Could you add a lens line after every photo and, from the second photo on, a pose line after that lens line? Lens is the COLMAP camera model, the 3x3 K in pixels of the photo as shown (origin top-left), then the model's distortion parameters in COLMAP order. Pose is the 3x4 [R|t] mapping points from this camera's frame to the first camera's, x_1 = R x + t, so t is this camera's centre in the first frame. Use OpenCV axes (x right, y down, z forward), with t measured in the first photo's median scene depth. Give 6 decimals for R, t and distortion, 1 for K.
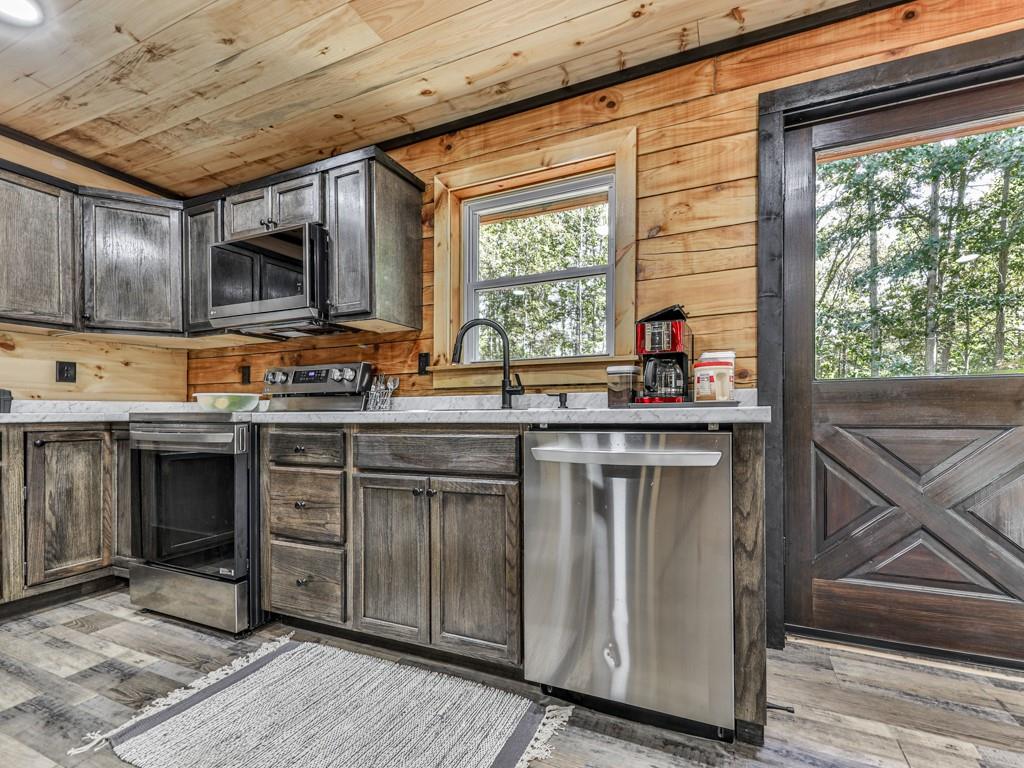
lens RADIAL K [[405.6, 0, 581.0], [0, 405.6, 421.2], [0, 0, 1]] dist [0.016954, -0.004338]
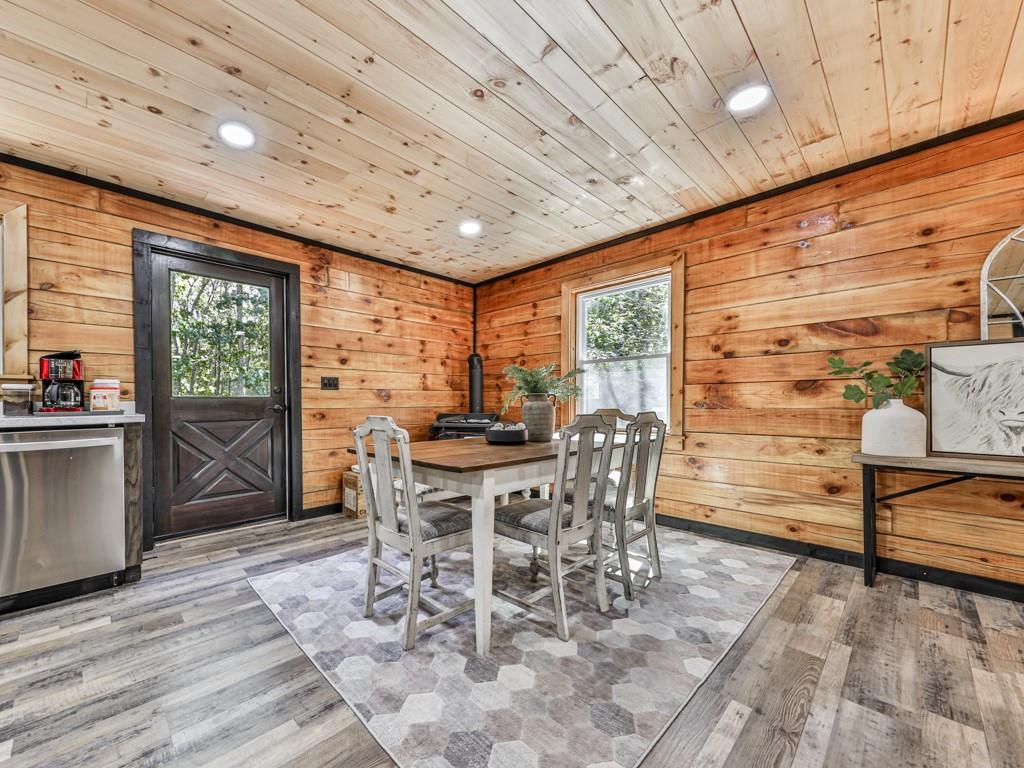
lens RADIAL K [[405.6, 0, 449.8], [0, 405.6, 398.1], [0, 0, 1]] dist [0.016954, -0.004338]
pose [[0.471727, 0.009681, 0.881691, -0.413806], [0.027971, 0.999272, -0.025937, -0.013298], [-0.881301, 0.036897, 0.471113, -0.878421]]
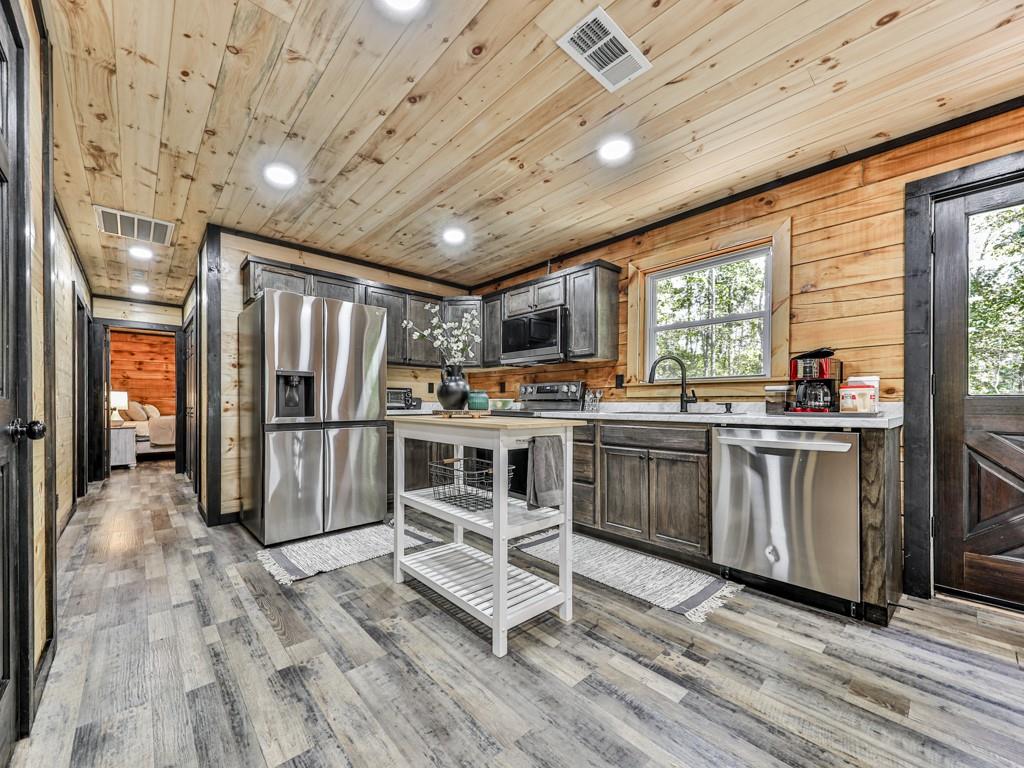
lens RADIAL K [[405.6, 0, 476.2], [0, 405.6, 401.2], [0, 0, 1]] dist [0.016954, -0.004338]
pose [[0.868605, 0.007104, -0.495454, -0.110582], [-0.021935, 0.999468, -0.024123, -0.017960], [0.495019, 0.031821, 0.868299, -0.806406]]
